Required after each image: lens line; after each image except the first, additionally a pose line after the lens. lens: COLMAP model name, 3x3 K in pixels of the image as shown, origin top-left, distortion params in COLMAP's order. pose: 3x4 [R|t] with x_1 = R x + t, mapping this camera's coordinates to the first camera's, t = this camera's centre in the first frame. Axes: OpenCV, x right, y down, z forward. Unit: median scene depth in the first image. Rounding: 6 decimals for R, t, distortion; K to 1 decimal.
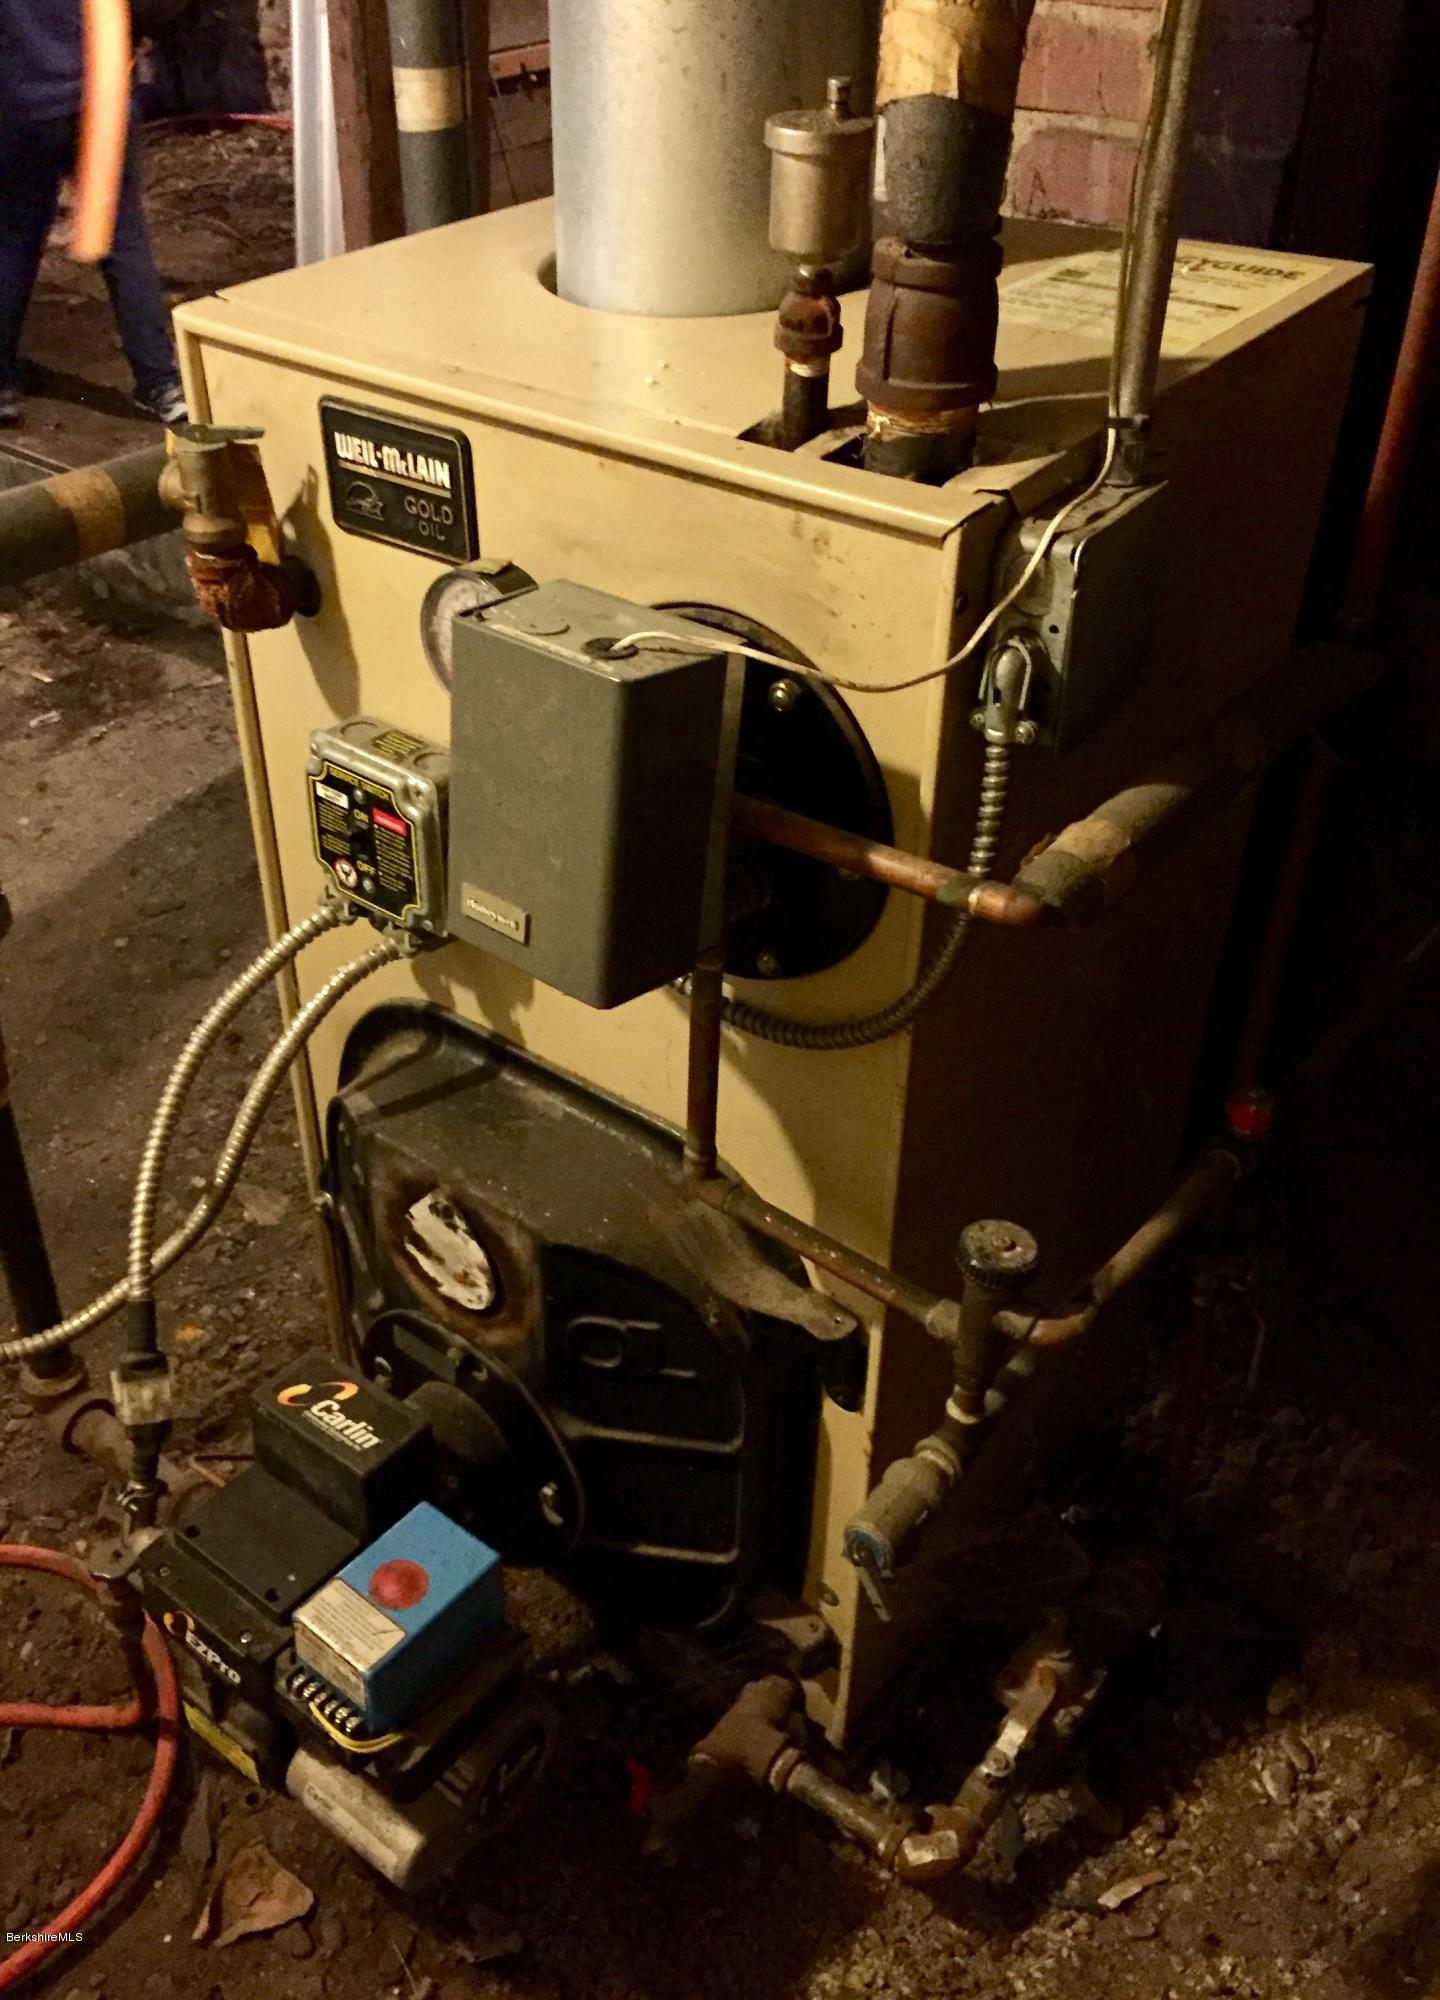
lens RADIAL K [[1757.2, 0, 707.4], [0, 1757.2, 1003.0], [0, 0, 1]] dist [0.047441, -0.033736]
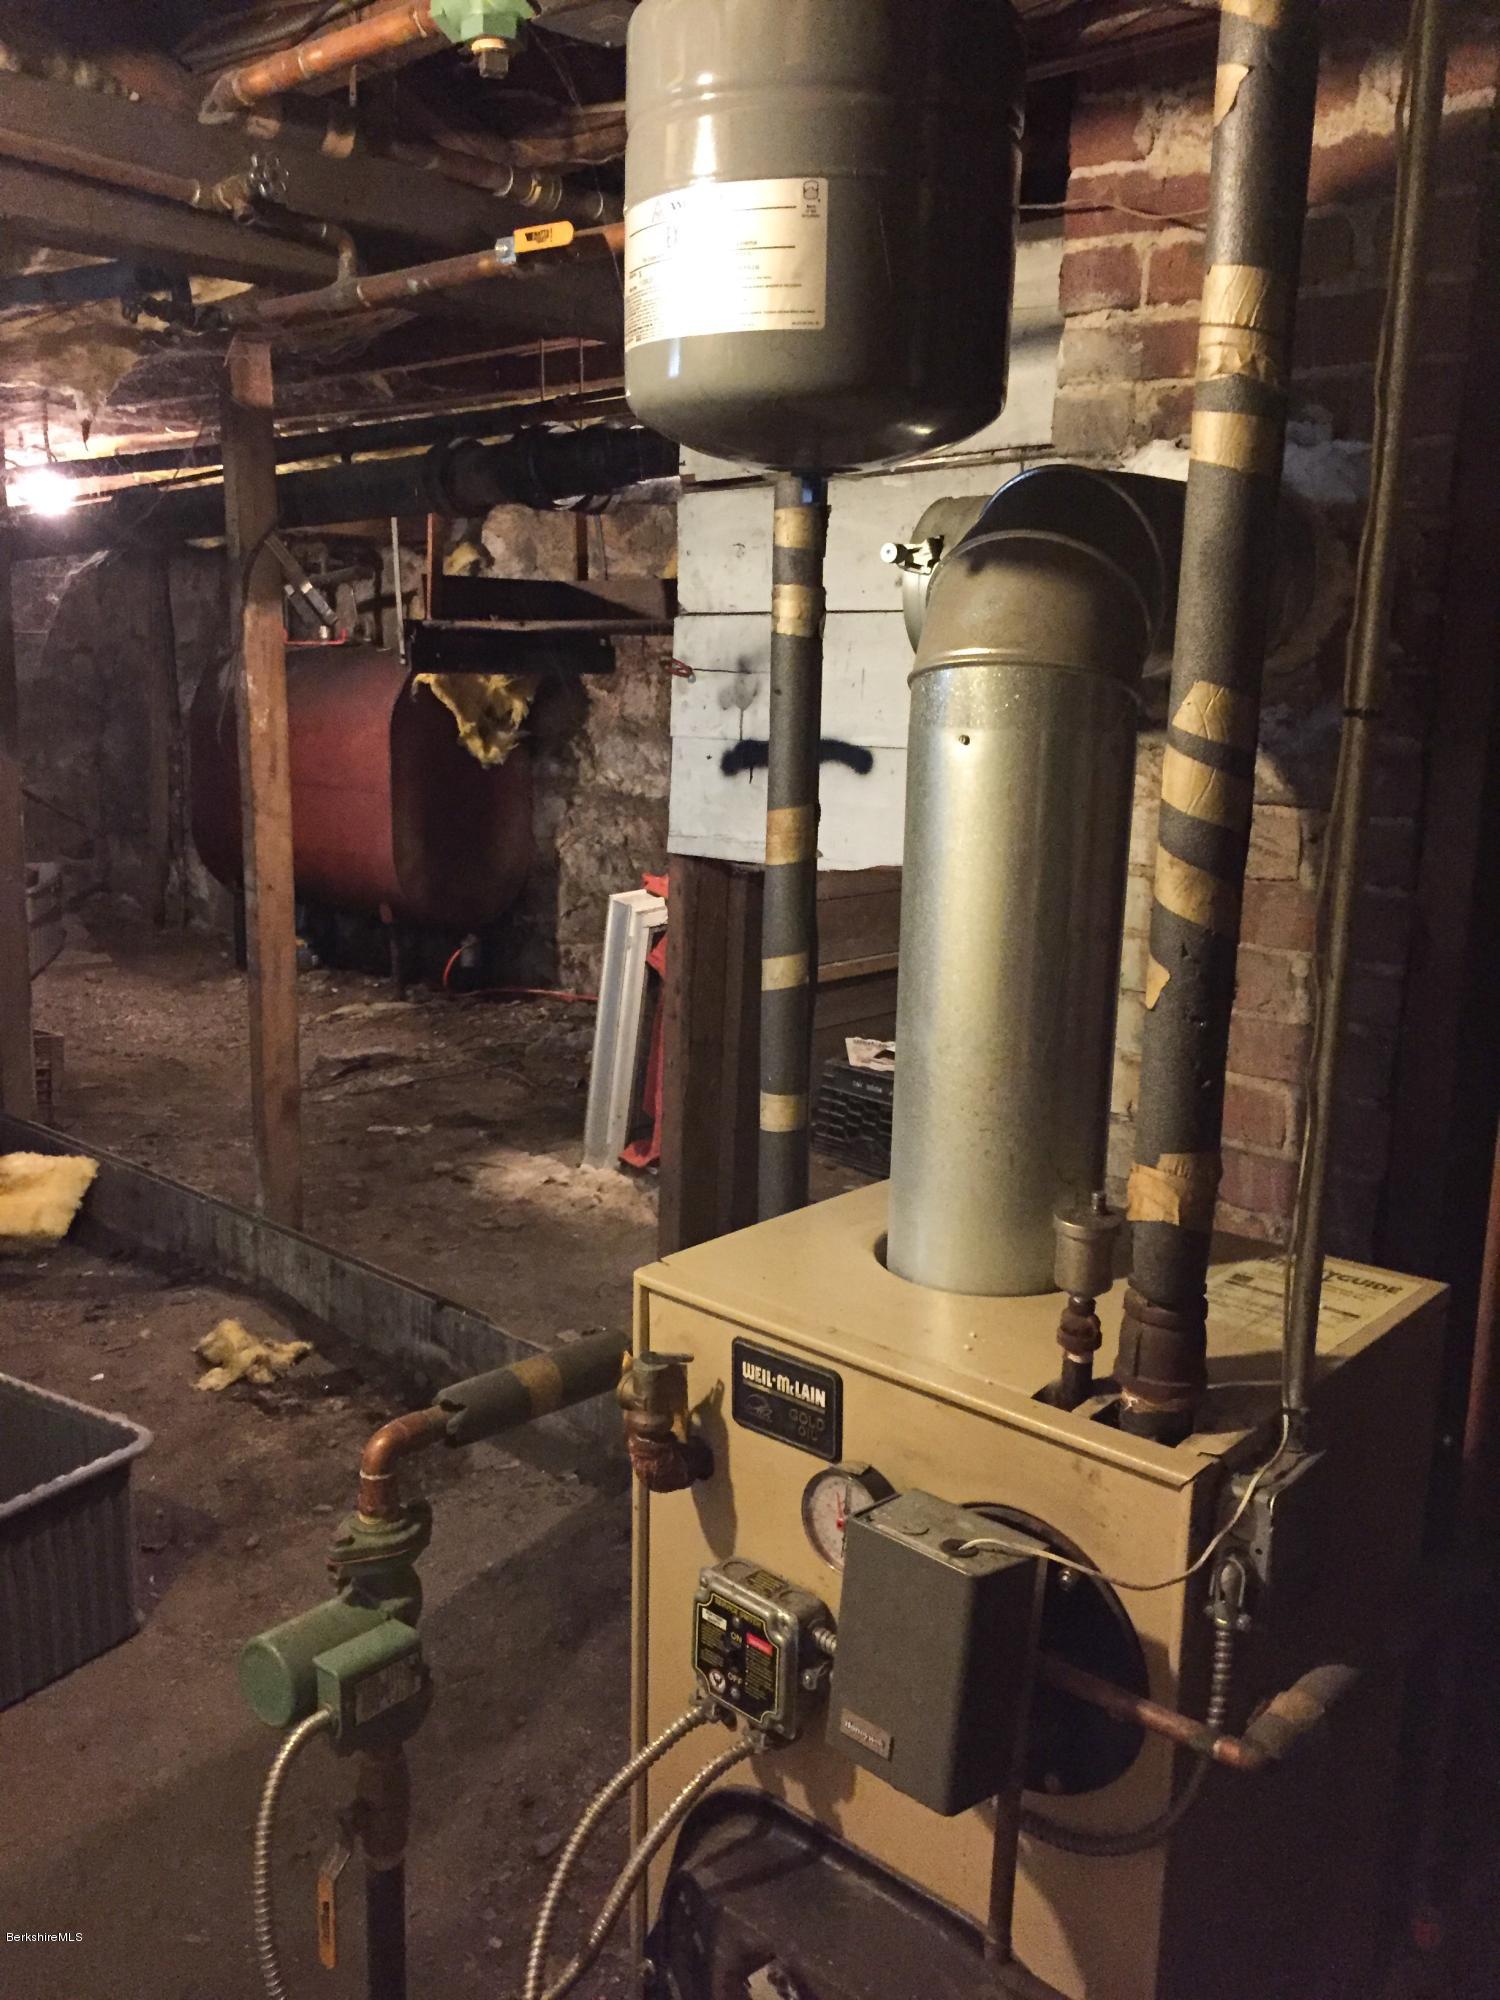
lens RADIAL K [[1697.6, 0, 755.2], [0, 1697.6, 993.7], [0, 0, 1]] dist [0.078865, -0.093552]
pose [[0.997915, 0.032372, -0.055841, -0.132273], [-0.052272, 0.912846, -0.404944, -0.026617], [0.037865, 0.407018, 0.912635, -0.433660]]
